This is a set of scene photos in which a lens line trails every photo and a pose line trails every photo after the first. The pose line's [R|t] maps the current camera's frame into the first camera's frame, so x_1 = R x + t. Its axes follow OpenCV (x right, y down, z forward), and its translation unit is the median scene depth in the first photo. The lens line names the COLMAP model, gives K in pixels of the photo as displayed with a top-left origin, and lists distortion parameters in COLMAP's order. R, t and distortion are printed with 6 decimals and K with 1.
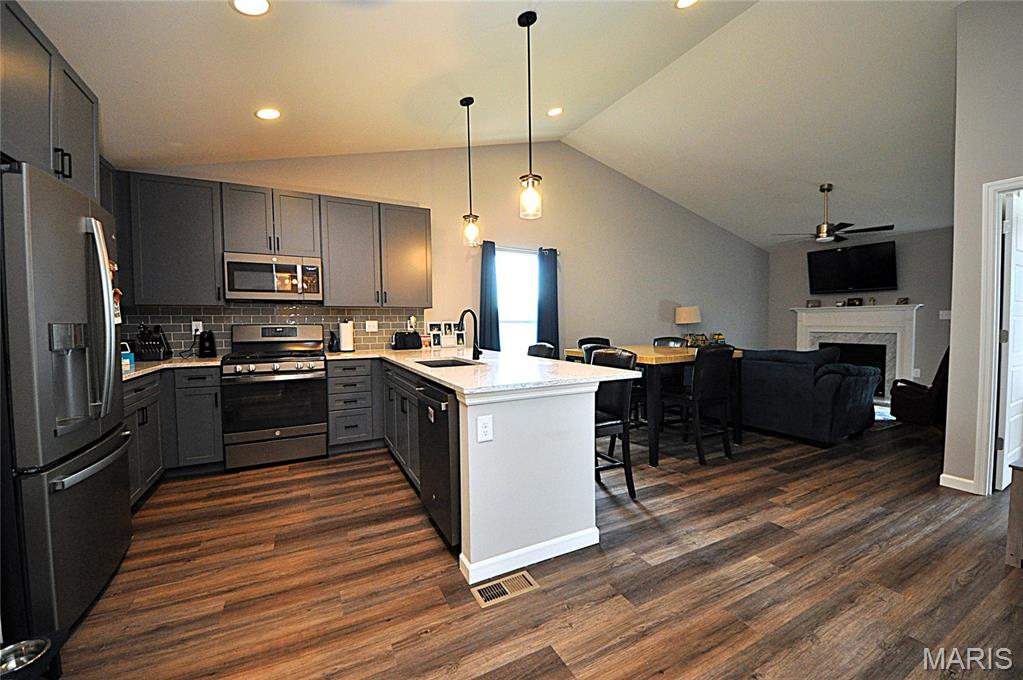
lens RADIAL K [[401.8, 0, 514.6], [0, 401.8, 340.8], [0, 0, 1]] dist [0.038539, -0.028471]
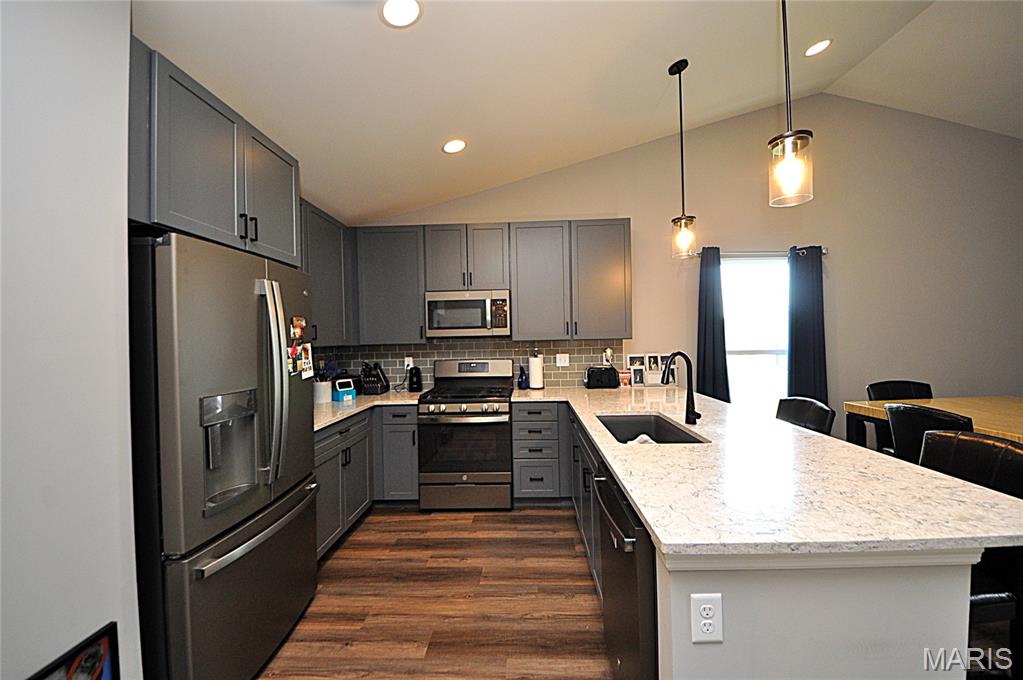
lens RADIAL K [[401.8, 0, 514.6], [0, 401.8, 340.8], [0, 0, 1]] dist [0.038539, -0.028471]
pose [[0.870906, -0.007656, -0.491389, -0.013566], [-0.006957, 0.999586, -0.027904, -0.060159], [0.491400, 0.027721, 0.870493, 0.201452]]
